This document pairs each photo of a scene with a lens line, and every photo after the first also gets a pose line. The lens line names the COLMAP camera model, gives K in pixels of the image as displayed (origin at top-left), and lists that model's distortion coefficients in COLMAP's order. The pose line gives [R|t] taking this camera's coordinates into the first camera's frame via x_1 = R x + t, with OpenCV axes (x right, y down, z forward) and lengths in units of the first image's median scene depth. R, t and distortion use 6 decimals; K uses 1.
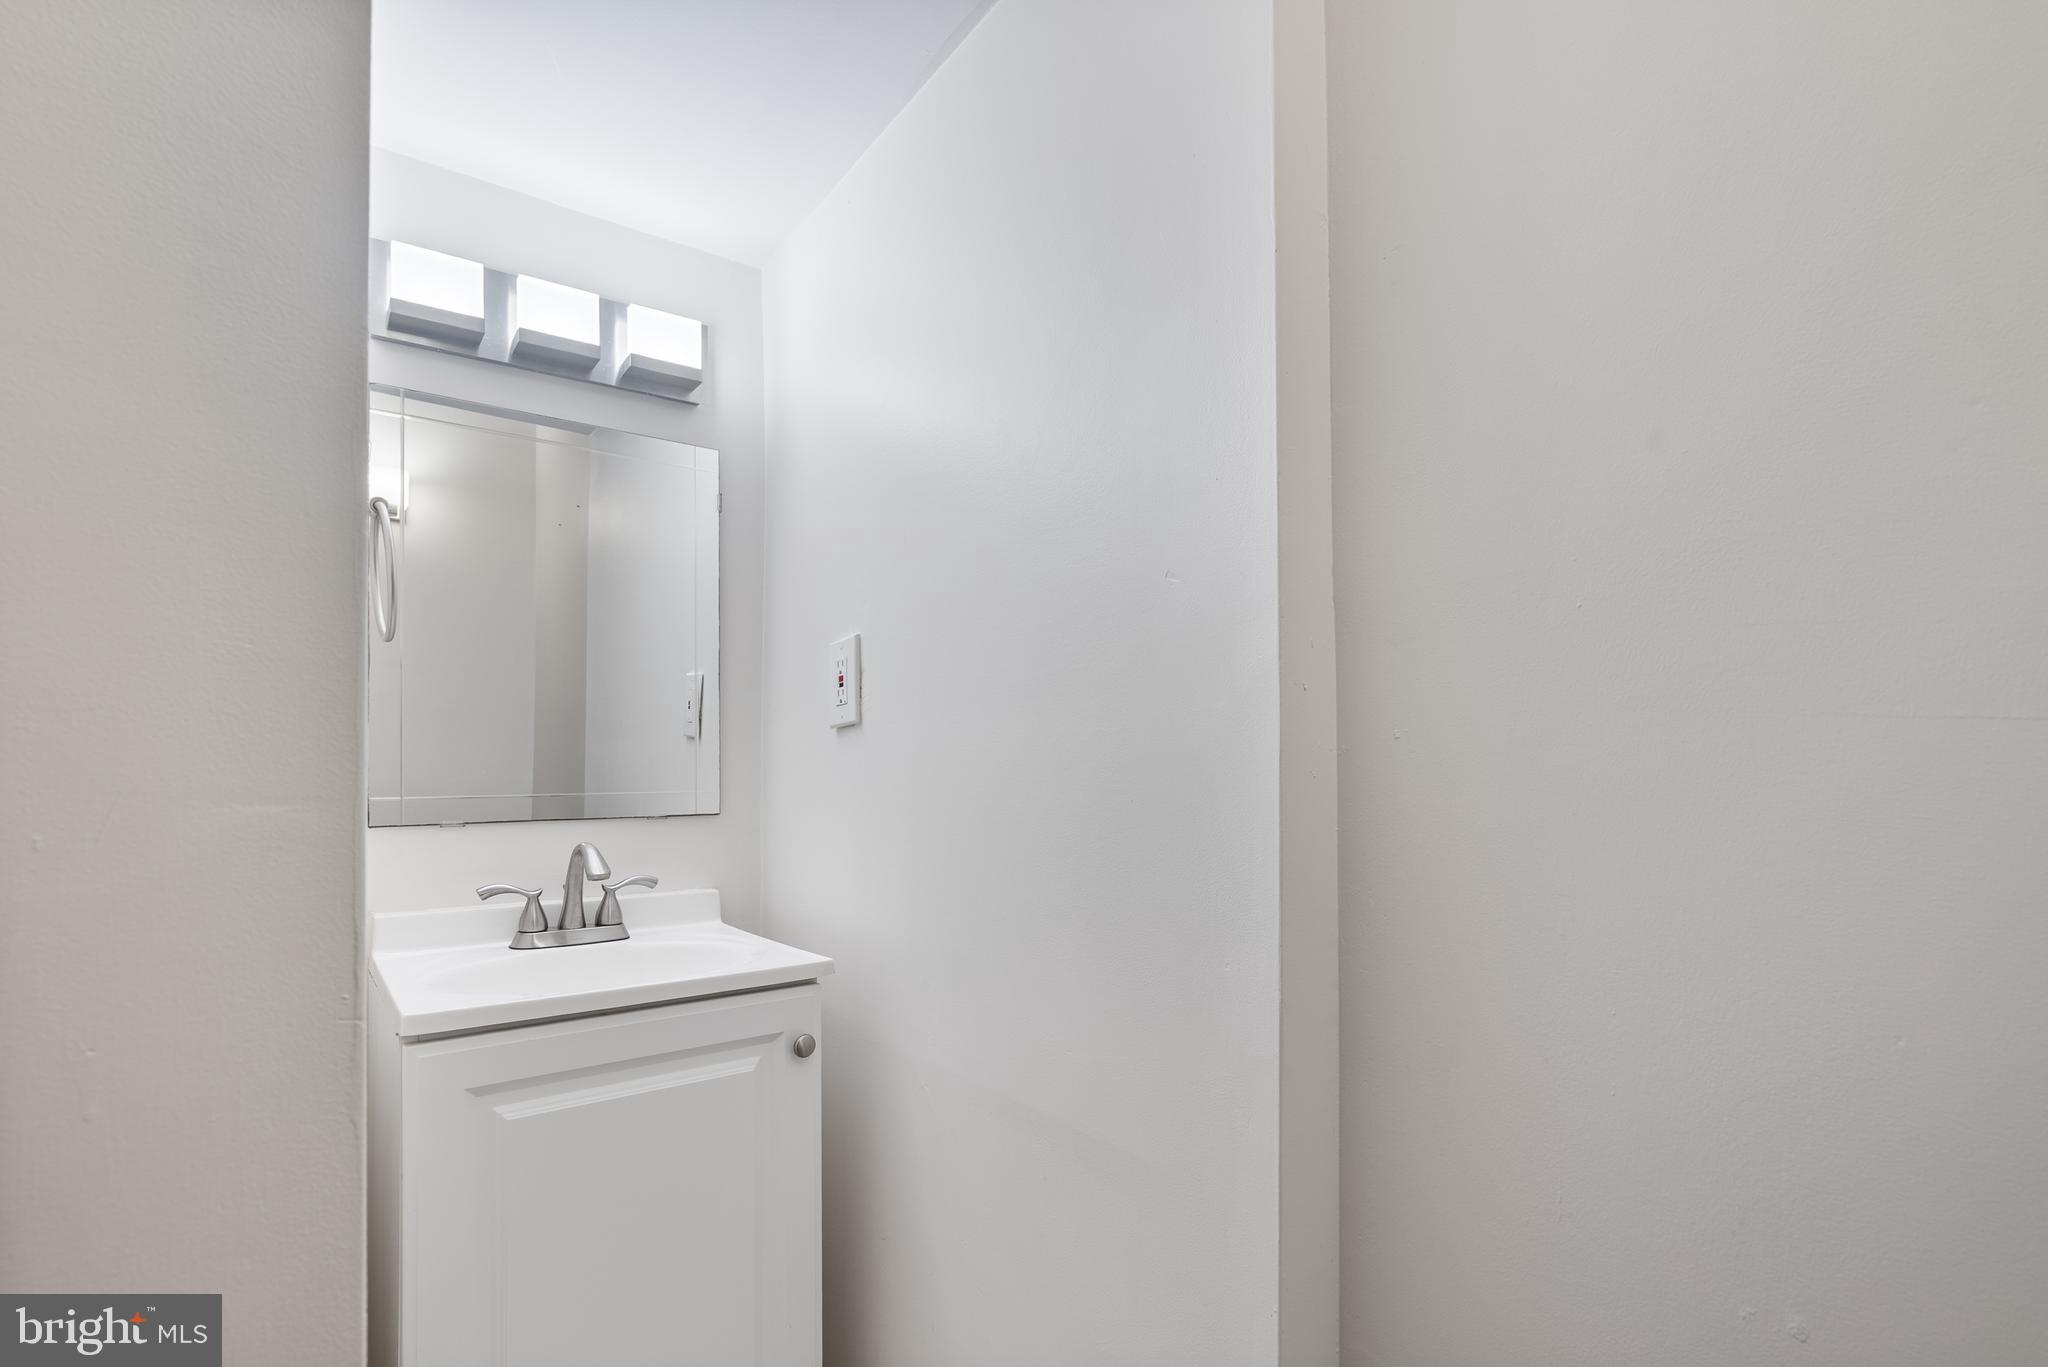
lens RADIAL K [[947.2, 0, 1010.7], [0, 947.2, 696.9], [0, 0, 1]] dist [-0.007542, 0.005046]
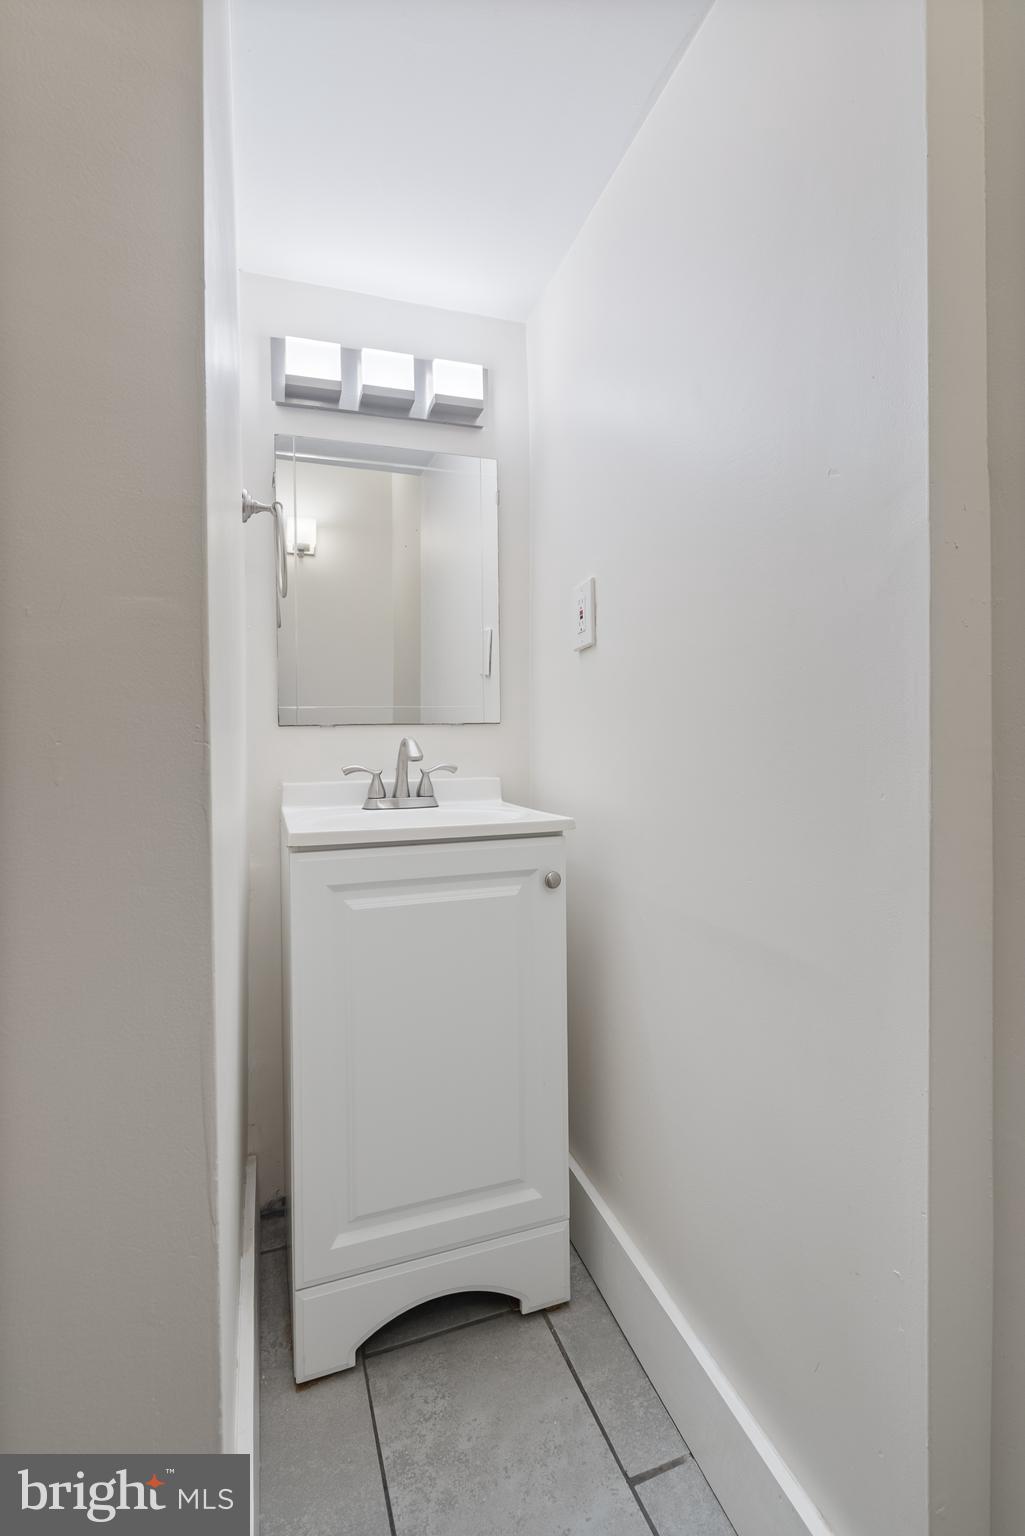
lens RADIAL K [[710.4, 0, 537.1], [0, 710.4, 721.6], [0, 0, 1]] dist [-0.007542, 0.005046]
pose [[0.955600, -0.006042, -0.294604, 0.052266], [0.012461, 0.999724, 0.019916, 0.110398], [0.294402, -0.022703, 0.955412, 0.032009]]
